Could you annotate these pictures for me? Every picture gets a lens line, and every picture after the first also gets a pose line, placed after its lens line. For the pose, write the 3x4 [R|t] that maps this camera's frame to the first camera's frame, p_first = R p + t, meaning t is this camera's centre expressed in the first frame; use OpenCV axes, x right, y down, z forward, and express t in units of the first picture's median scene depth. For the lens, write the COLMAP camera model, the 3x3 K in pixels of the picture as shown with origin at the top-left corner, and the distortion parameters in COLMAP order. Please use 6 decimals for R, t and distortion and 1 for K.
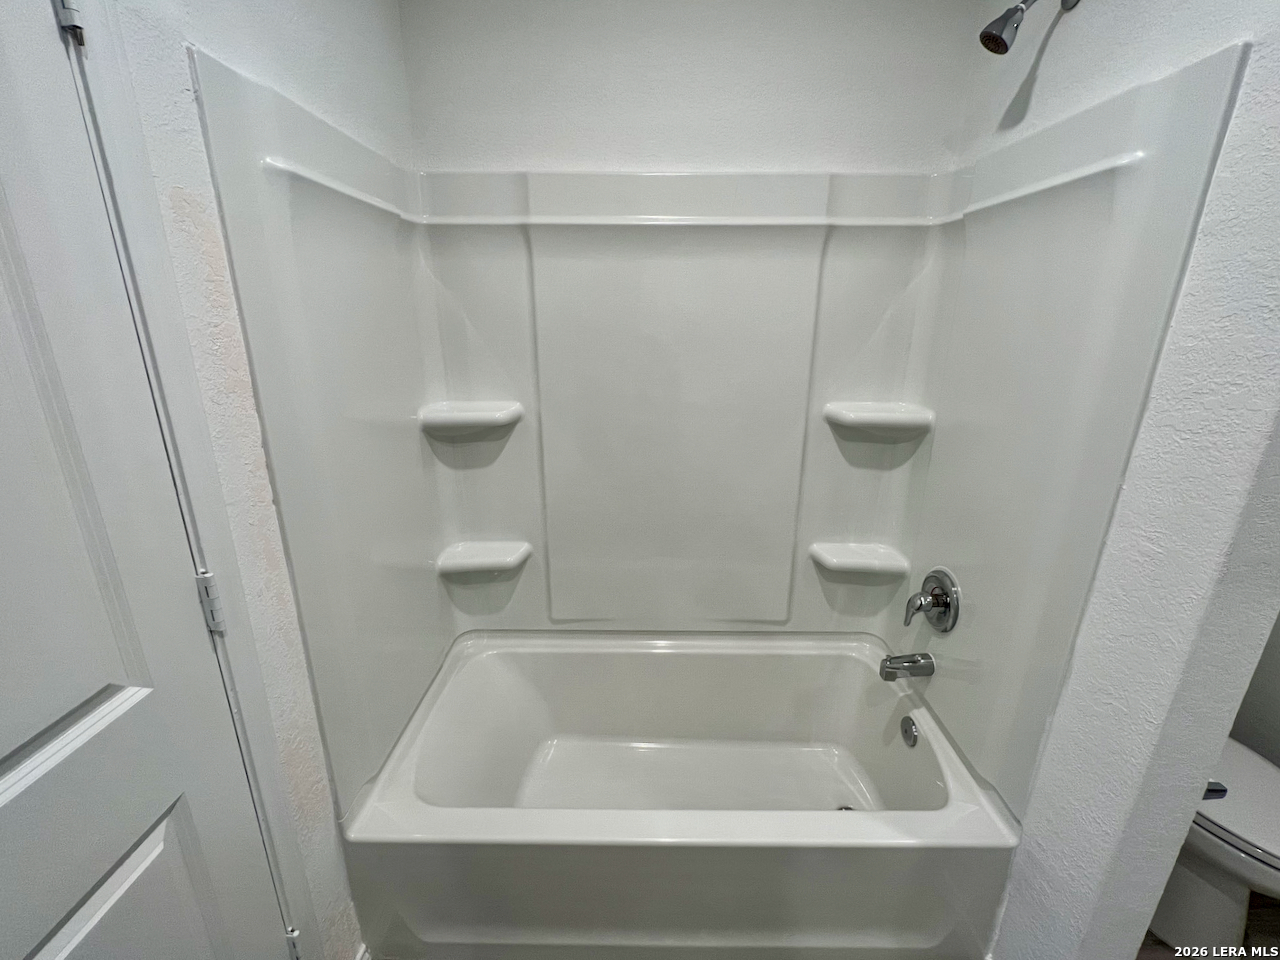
lens RADIAL K [[540.2, 0, 644.7], [0, 540.2, 480.6], [0, 0, 1]] dist [0.001598, 0.000166]
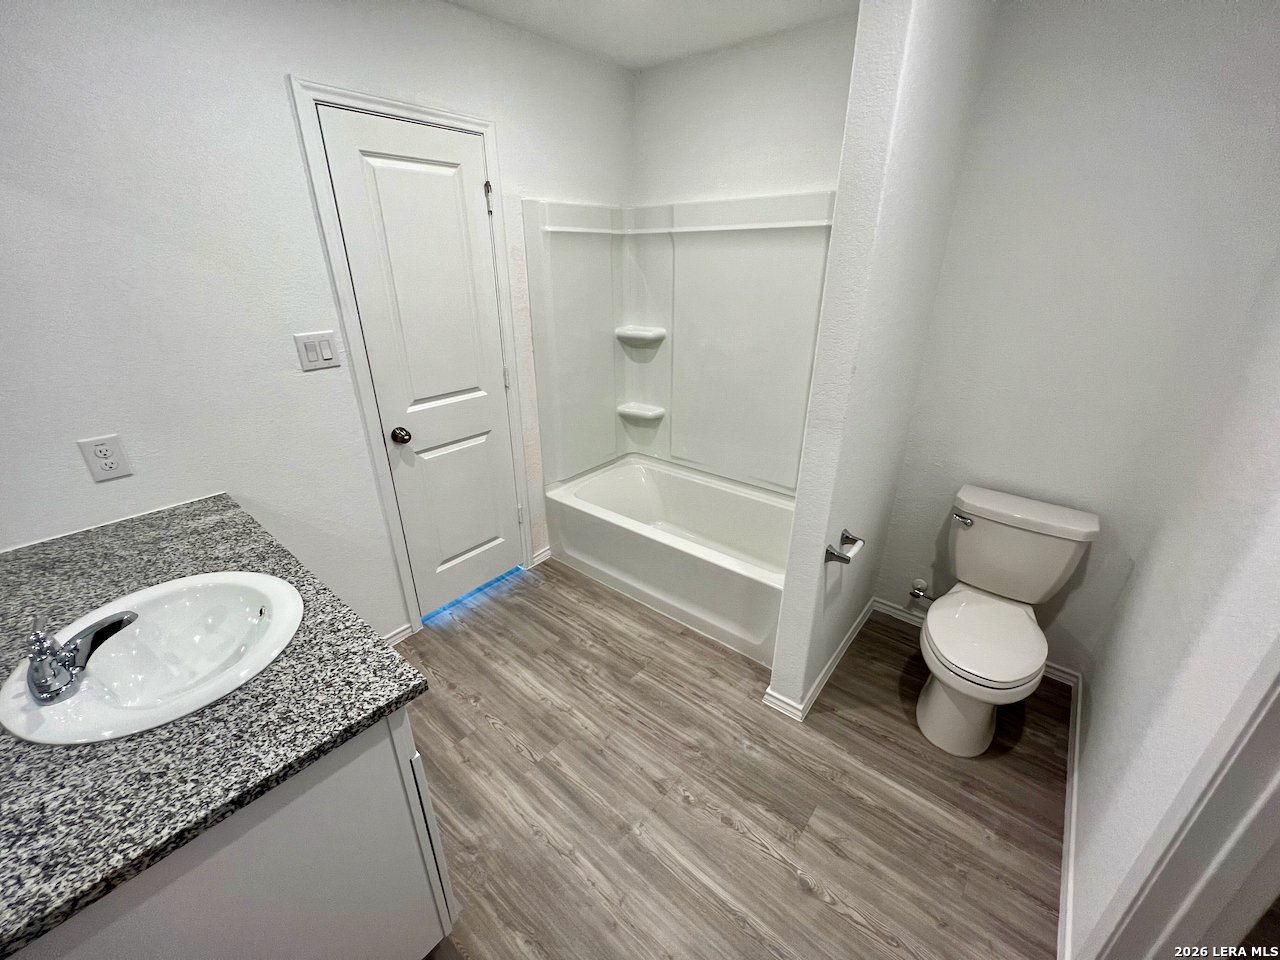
lens RADIAL K [[512.0, 0, 639.4], [0, 512.0, 481.2], [0, 0, 1]] dist [-0.001745, 0.000723]
pose [[0.775615, 0.243466, -0.582362, 0.909065], [-0.179553, 0.969603, 0.166222, 0.093211], [0.605130, -0.024359, 0.795754, -0.502298]]
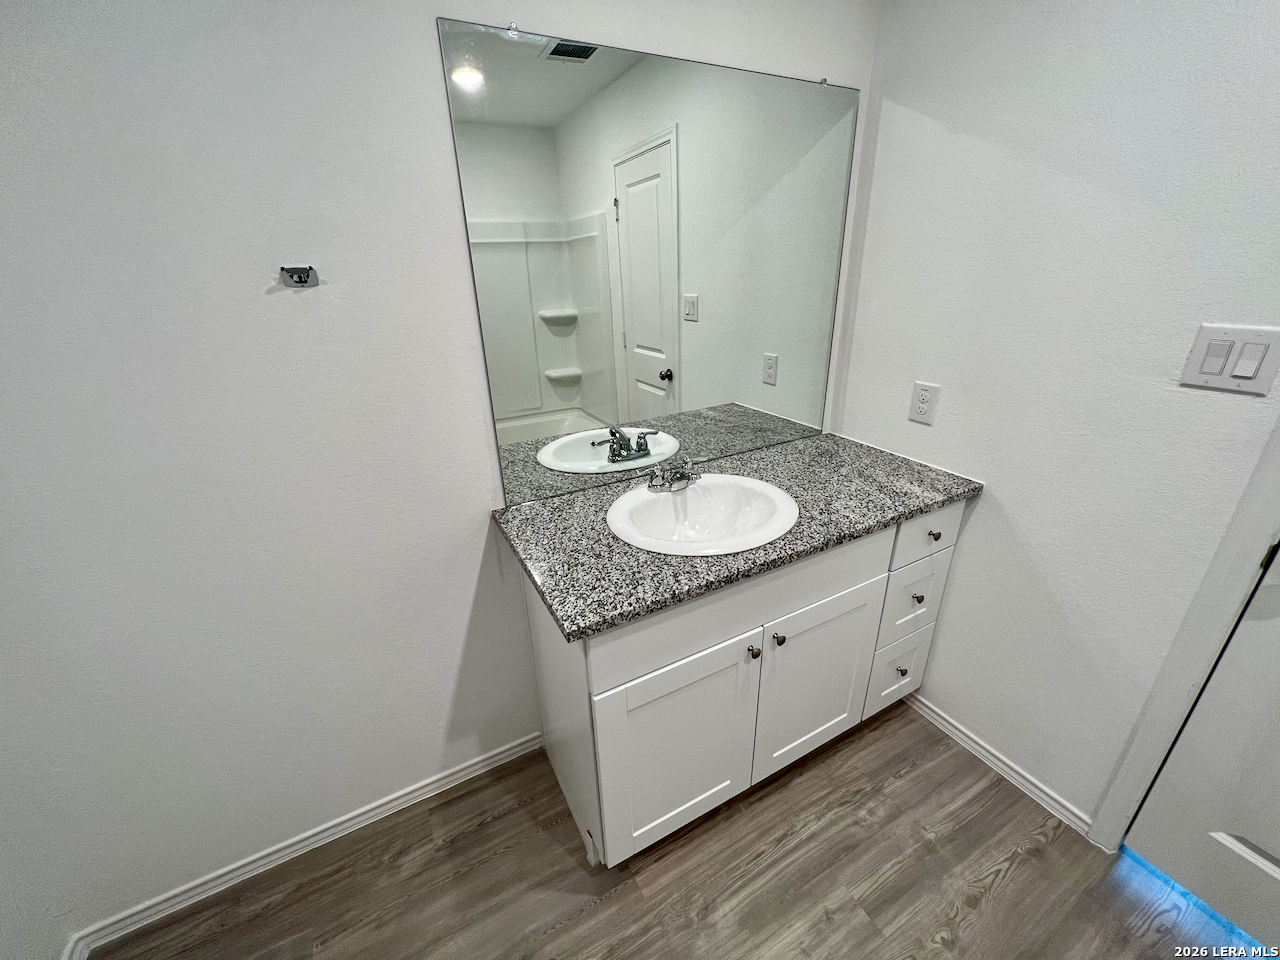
lens RADIAL K [[512.0, 0, 636.4], [0, 512.0, 478.8], [0, 0, 1]] dist [-0.001745, 0.000723]
pose [[-0.872590, 0.206697, -0.442564, 0.571358], [-0.126994, 0.778891, 0.614167, -0.056734], [0.471656, 0.592119, -0.653403, 0.154891]]
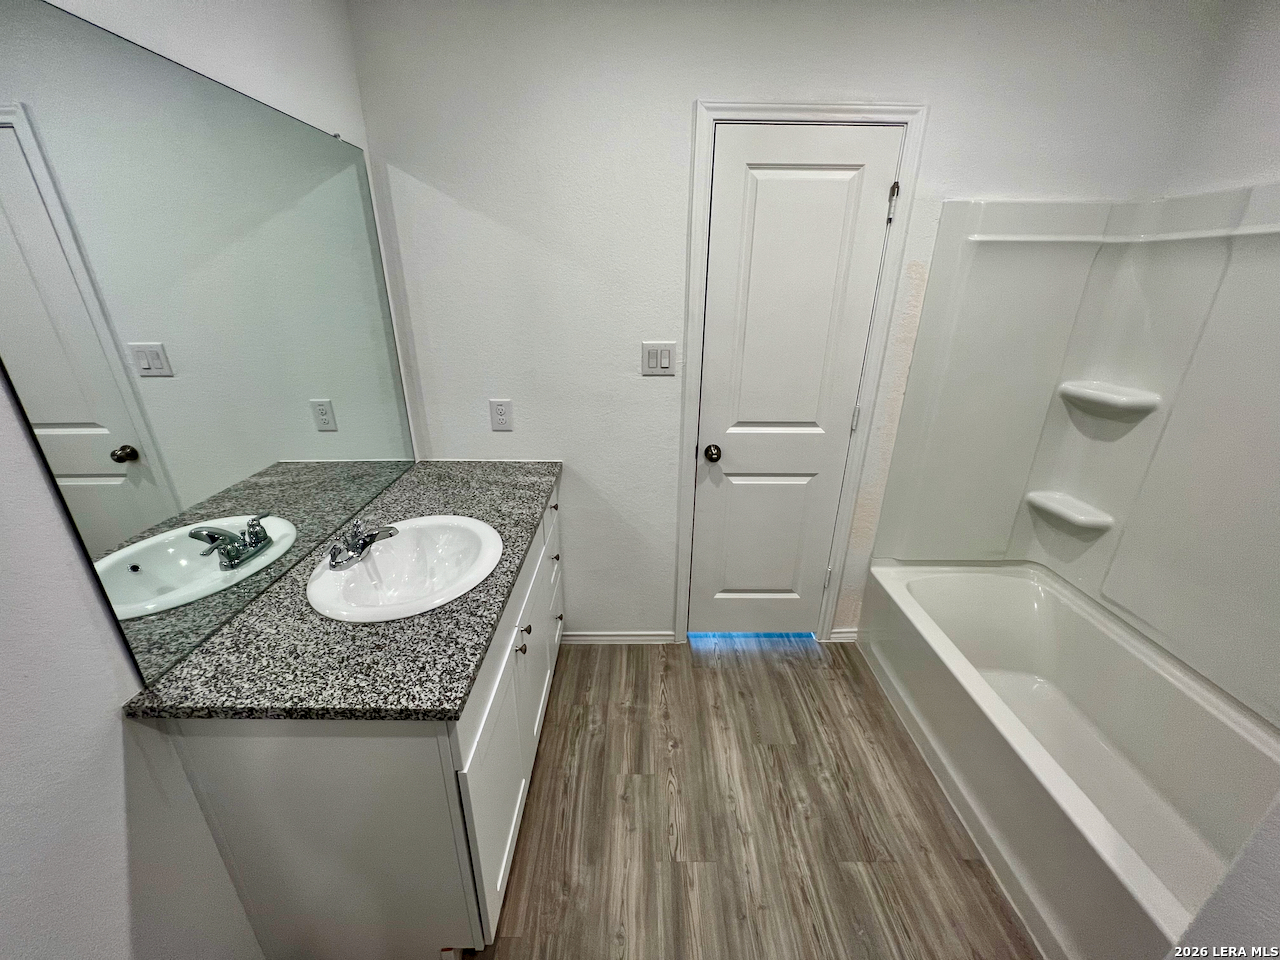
lens RADIAL K [[512.0, 0, 638.8], [0, 512.0, 480.9], [0, 0, 1]] dist [-0.001745, 0.000723]
pose [[0.015136, 0.362355, -0.931917, 0.857443], [-0.307102, 0.888660, 0.340547, -0.016279], [0.951556, 0.281039, 0.124731, -0.123595]]
